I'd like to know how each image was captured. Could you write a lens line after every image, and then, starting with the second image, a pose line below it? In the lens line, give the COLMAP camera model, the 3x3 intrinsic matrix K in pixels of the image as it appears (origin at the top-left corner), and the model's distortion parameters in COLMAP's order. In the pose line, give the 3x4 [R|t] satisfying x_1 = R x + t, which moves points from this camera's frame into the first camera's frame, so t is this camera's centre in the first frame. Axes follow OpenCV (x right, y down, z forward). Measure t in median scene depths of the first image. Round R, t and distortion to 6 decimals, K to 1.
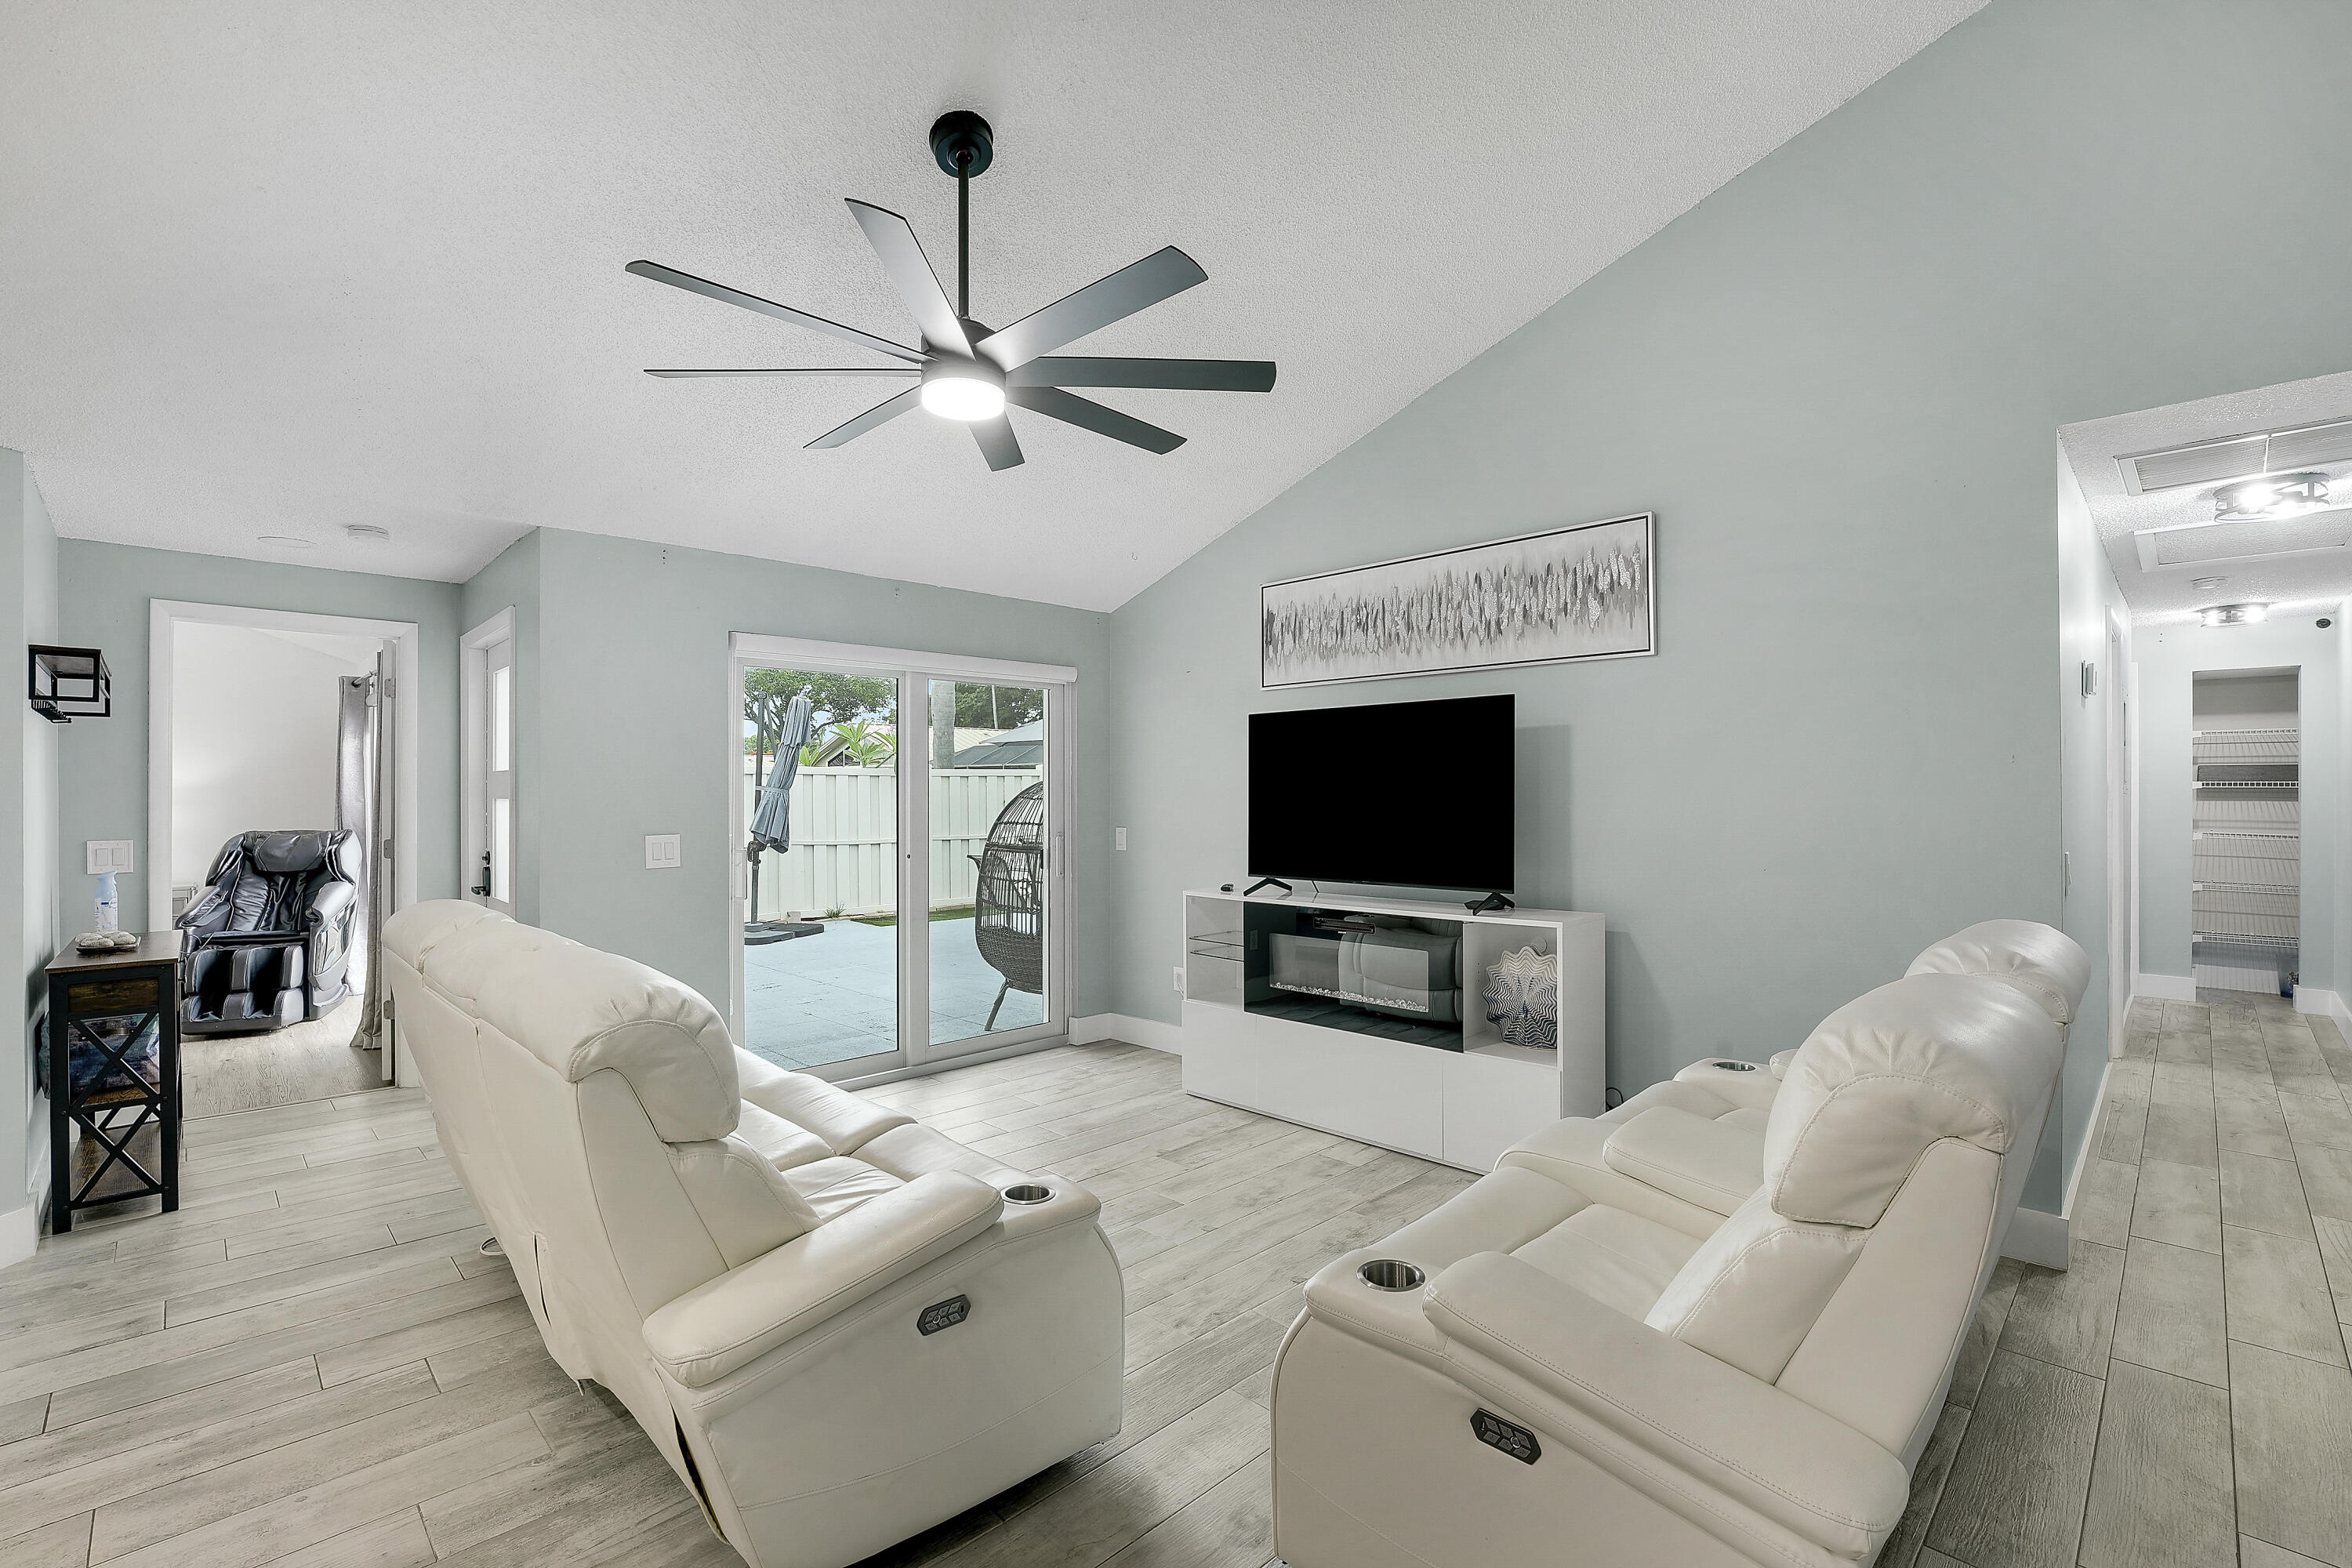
lens RADIAL K [[1041.0, 0, 1176.0], [0, 1041.0, 784.0], [0, 0, 1]] dist [-0.025307, -0.000321]
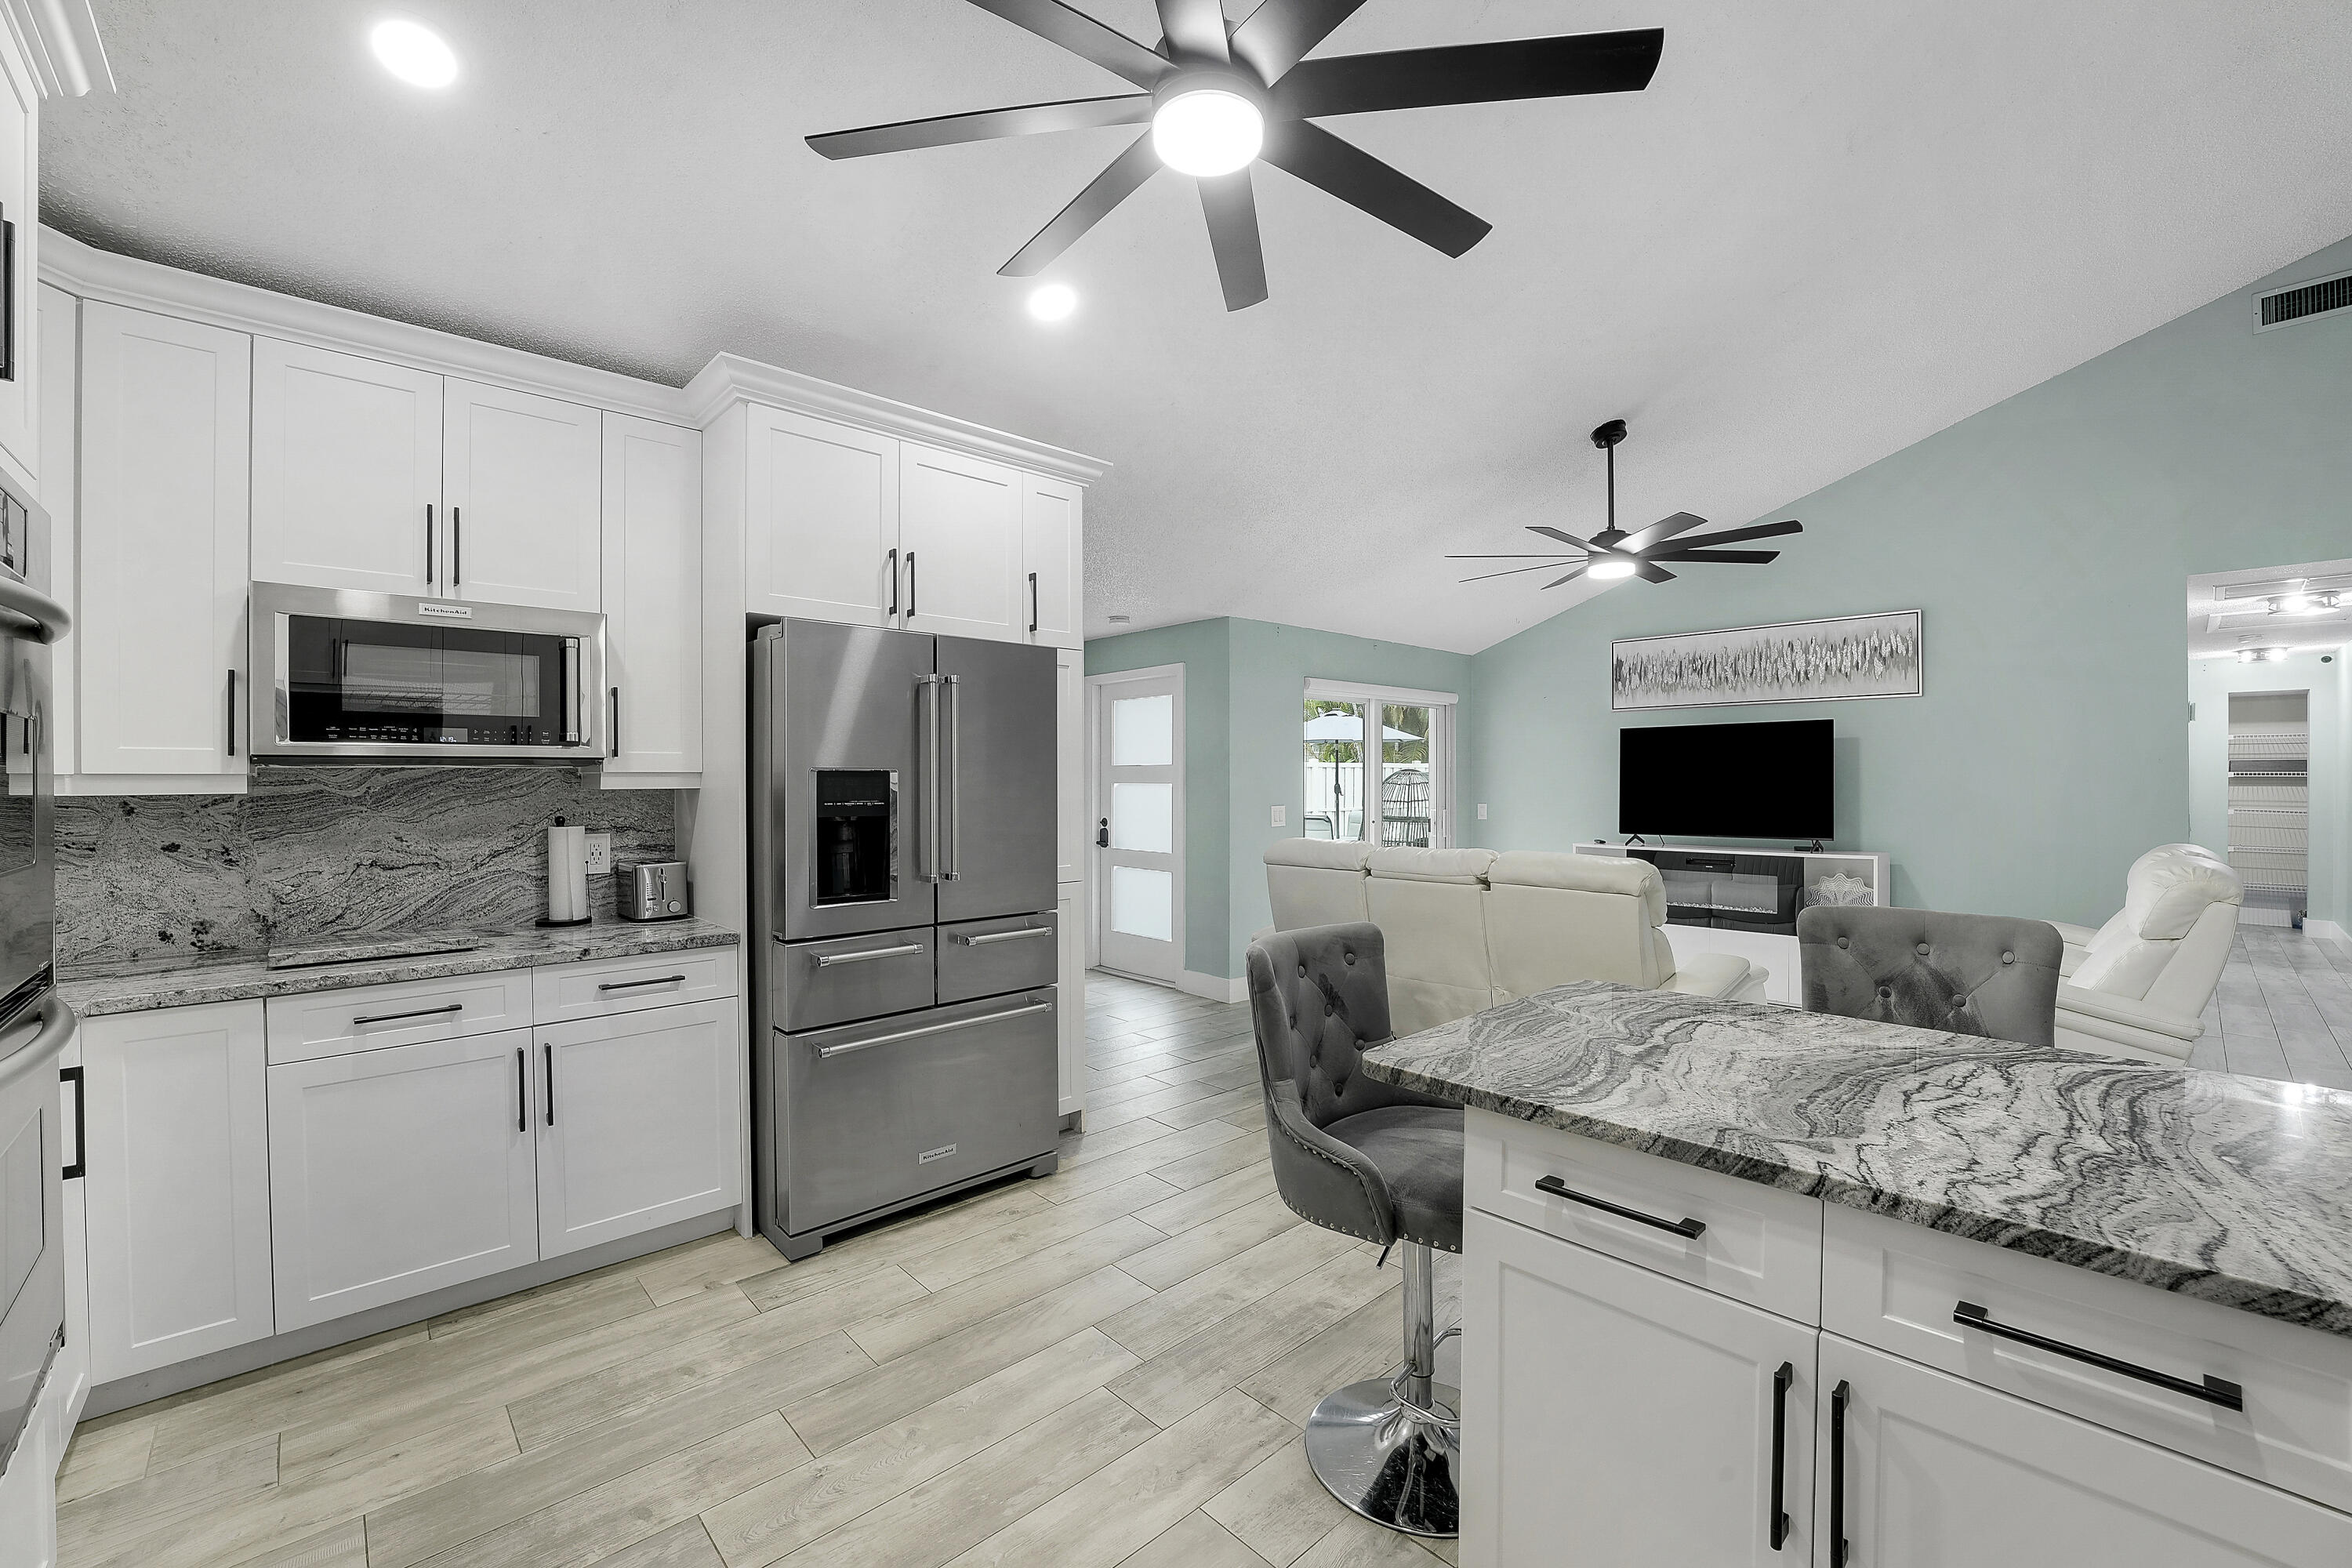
lens RADIAL K [[968.7, 0, 1181.8], [0, 968.7, 776.6], [0, 0, 1]] dist [-0.026057, 0.000303]
pose [[0.999600, 0.000646, -0.028262, -0.558893], [-0.000511, 0.999988, 0.004785, -0.002476], [0.028265, -0.004768, 0.999589, -0.459550]]
